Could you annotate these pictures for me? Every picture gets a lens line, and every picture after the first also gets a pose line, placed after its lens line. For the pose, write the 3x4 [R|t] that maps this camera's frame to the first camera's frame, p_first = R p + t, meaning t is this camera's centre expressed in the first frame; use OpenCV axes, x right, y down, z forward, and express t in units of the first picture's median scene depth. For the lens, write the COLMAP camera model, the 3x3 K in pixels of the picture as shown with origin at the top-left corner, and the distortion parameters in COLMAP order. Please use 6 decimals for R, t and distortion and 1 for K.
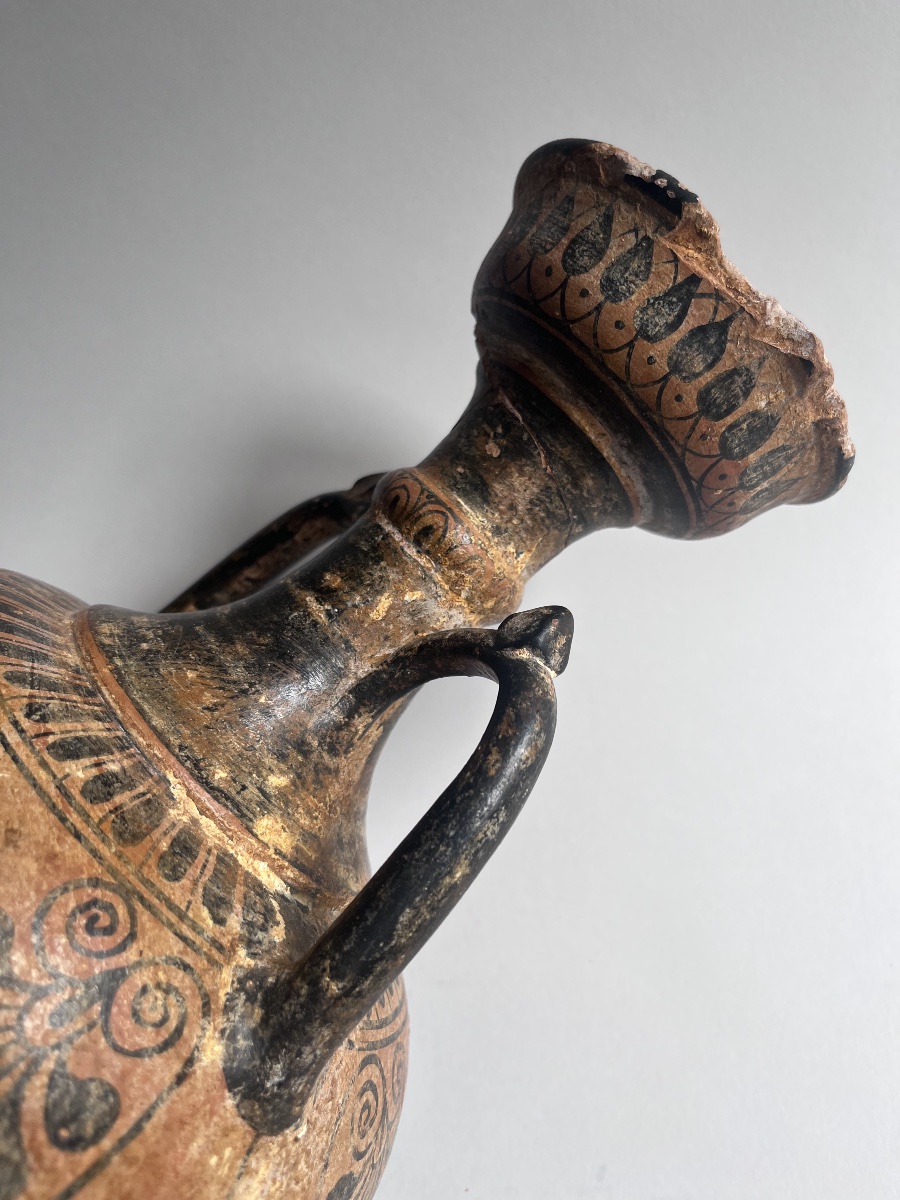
lens RADIAL K [[947.6, 0, 449.5], [0, 947.6, 604.3], [0, 0, 1]] dist [0.056027, -0.132706]
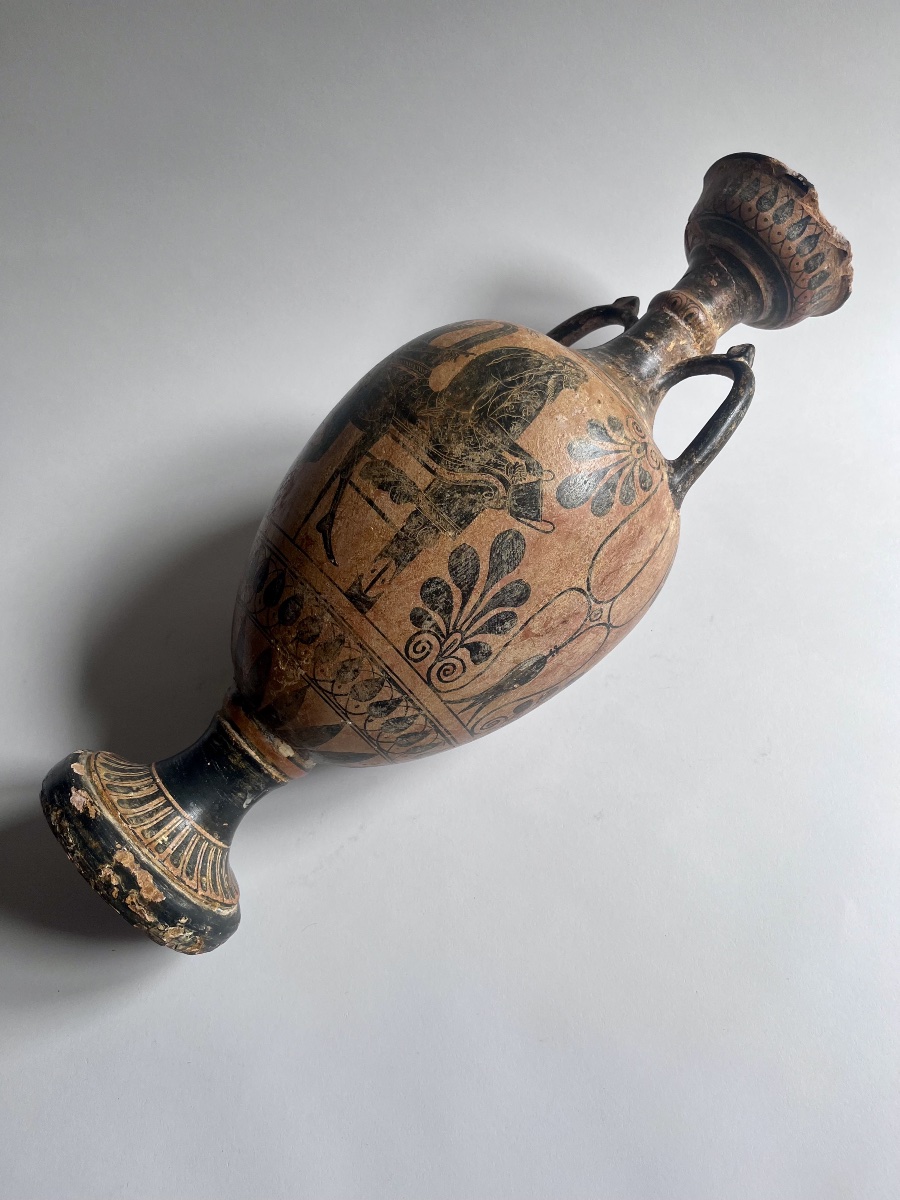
lens RADIAL K [[934.9, 0, 450.0], [0, 934.9, 600.0], [0, 0, 1]] dist [0.029523, -0.000856]
pose [[0.986068, -0.003488, 0.166308, -1.121765], [-0.015316, 0.993630, 0.111645, 0.423164], [-0.165638, -0.112637, 0.979733, -1.468680]]
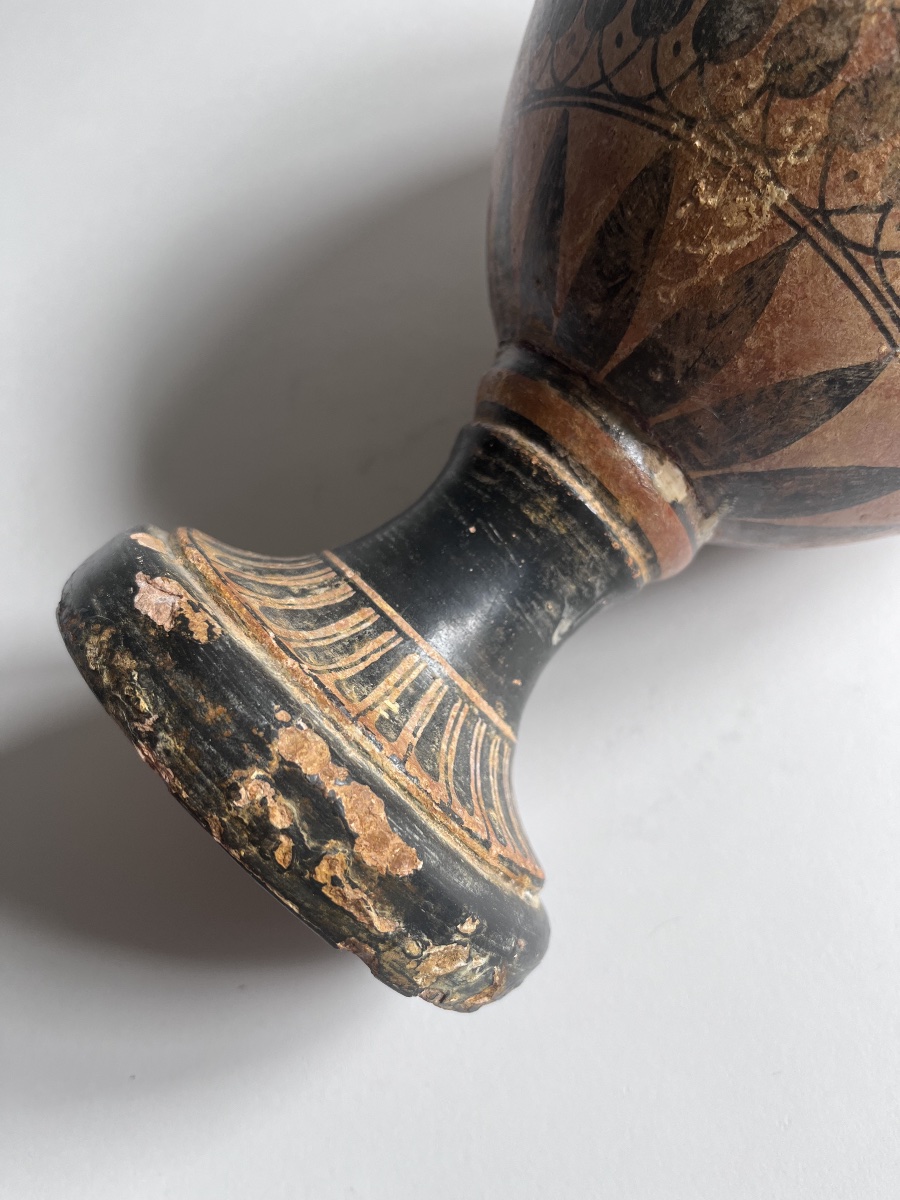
lens RADIAL K [[947.6, 0, 449.5], [0, 947.6, 604.3], [0, 0, 1]] dist [0.056027, -0.132706]
pose [[0.991950, -0.053541, 0.114755, -1.476237], [0.037263, 0.989510, 0.139576, 1.070330], [-0.121024, -0.134177, 0.983539, 0.017112]]
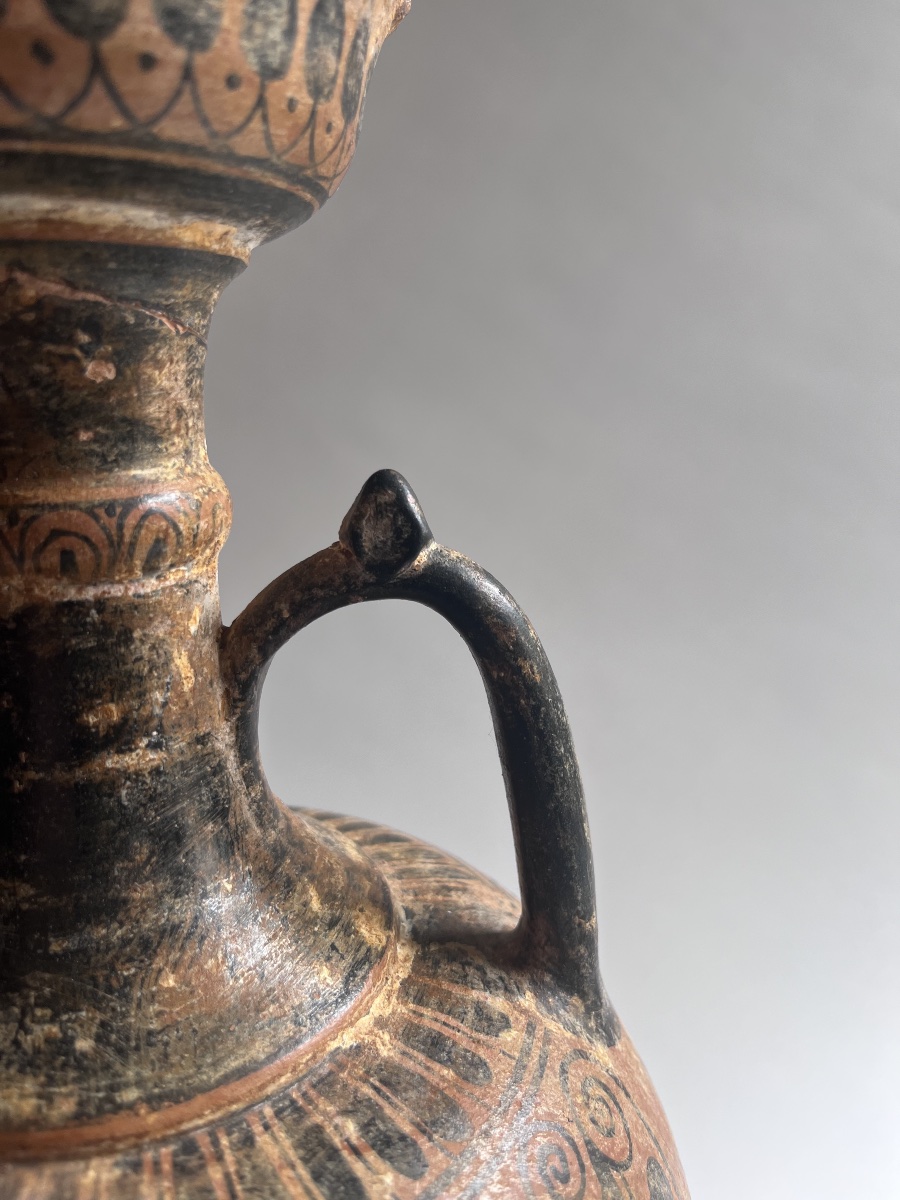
lens RADIAL K [[932.2, 0, 448.7], [0, 932.2, 591.1], [0, 0, 1]] dist [0.007773, -0.072108]
pose [[0.383869, -0.838545, 0.386636, -0.221565], [0.360272, 0.521540, 0.773434, -0.495230], [-0.850205, -0.157603, 0.502307, 0.563067]]
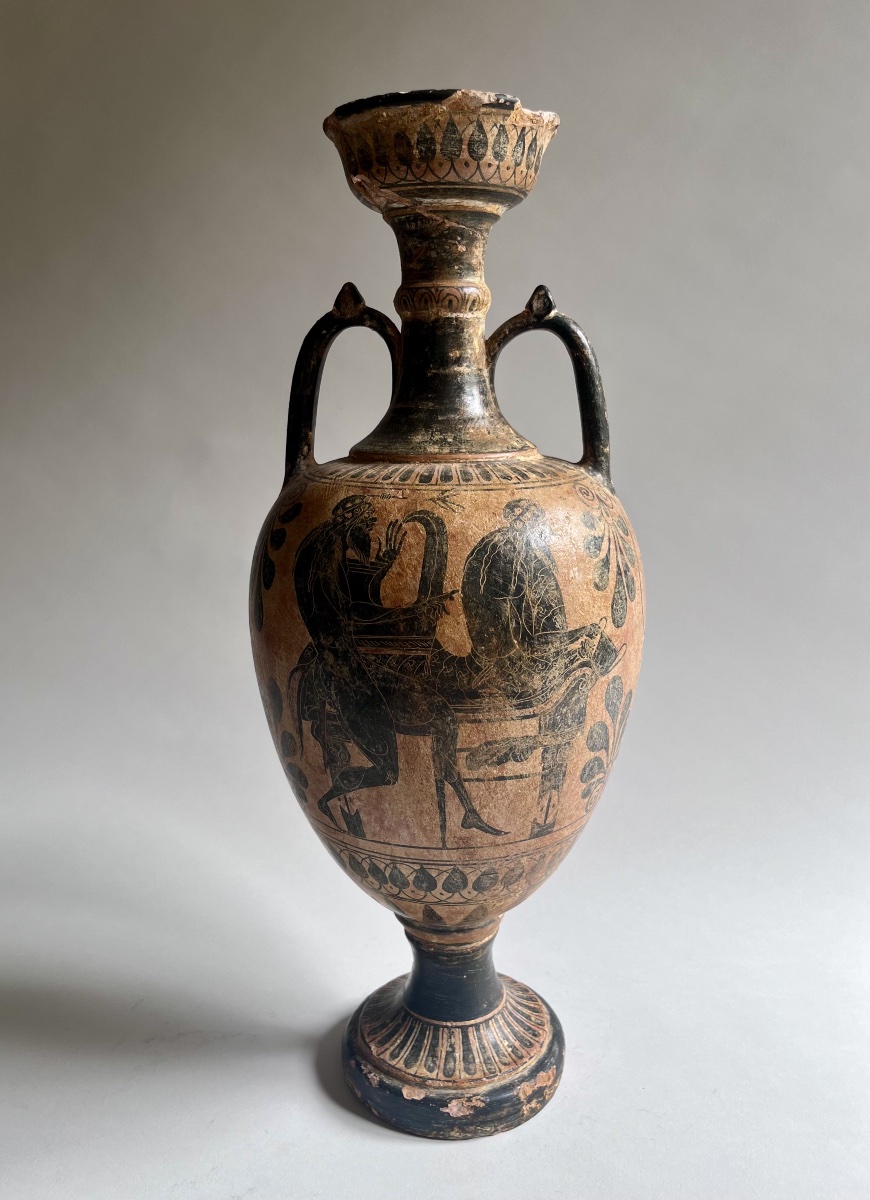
lens RADIAL K [[987.9, 0, 435.0], [0, 987.9, 600.0], [0, 0, 1]] dist [0.033393, -0.006799]
pose [[0.470593, -0.825353, 0.311986, -1.372620], [0.452345, 0.529255, 0.717825, -1.428250], [-0.757579, -0.196678, 0.622408, -0.456086]]
